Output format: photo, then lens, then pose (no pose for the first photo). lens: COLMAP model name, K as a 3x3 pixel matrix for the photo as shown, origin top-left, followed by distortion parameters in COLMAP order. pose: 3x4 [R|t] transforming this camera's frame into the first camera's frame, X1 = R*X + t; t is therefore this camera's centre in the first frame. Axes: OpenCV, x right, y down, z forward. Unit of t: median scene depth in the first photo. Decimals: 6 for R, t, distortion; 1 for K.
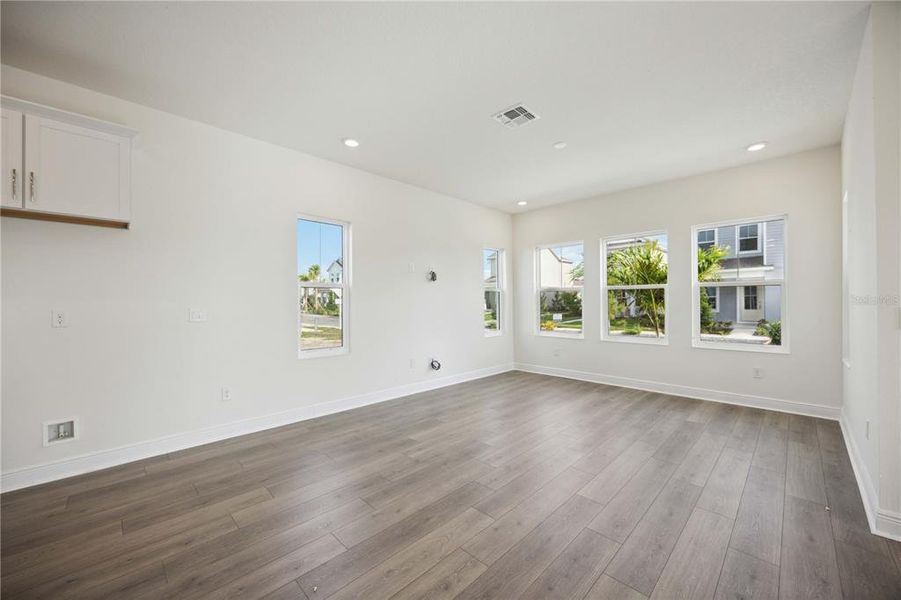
lens RADIAL K [[348.4, 0, 450.5], [0, 348.4, 300.0], [0, 0, 1]] dist [-0.000008, -0.000081]
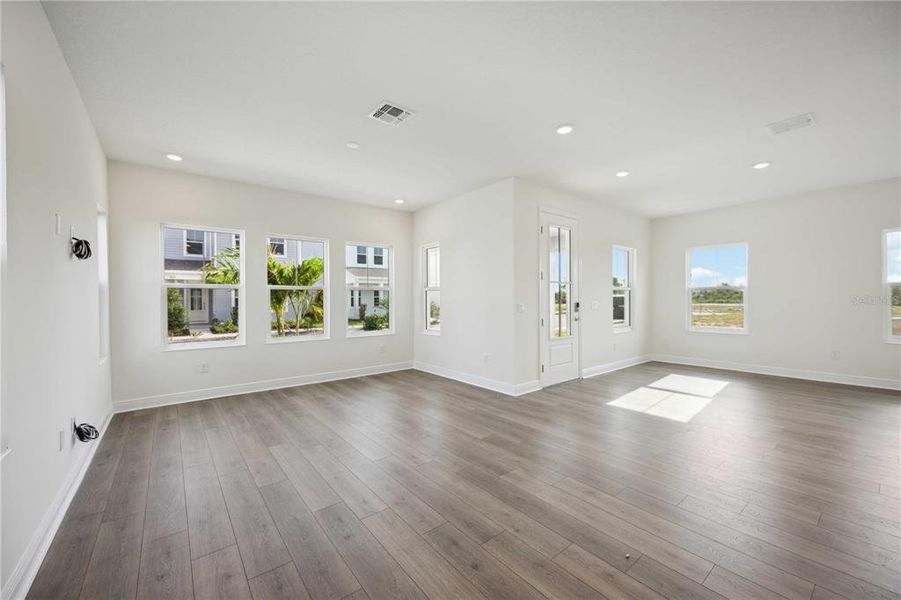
lens RADIAL K [[355.1, 0, 450.5], [0, 355.1, 300.0], [0, 0, 1]] dist [-0.000671, -0.000017]
pose [[0.107303, 0.003394, 0.994221, -0.659506], [0.001444, 0.999993, -0.003570, 0.006473], [-0.994225, 0.001819, 0.107297, 0.601813]]
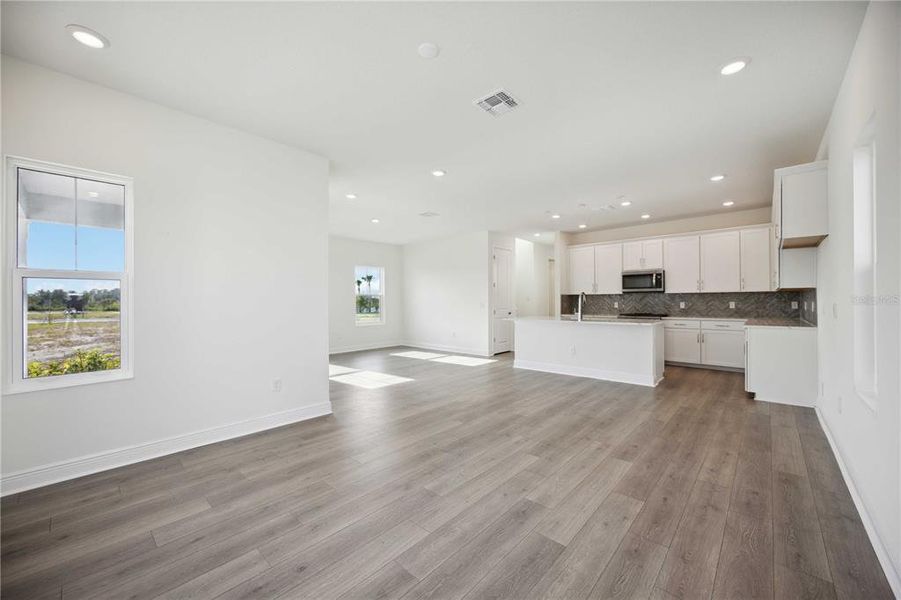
lens RADIAL K [[348.4, 0, 450.5], [0, 348.4, 300.0], [0, 0, 1]] dist [-0.000008, -0.000081]
pose [[-0.998740, 0.010173, -0.049142, 0.305403], [0.010595, 0.999909, -0.008338, 0.010248], [0.049053, -0.008848, -0.998757, 1.599019]]
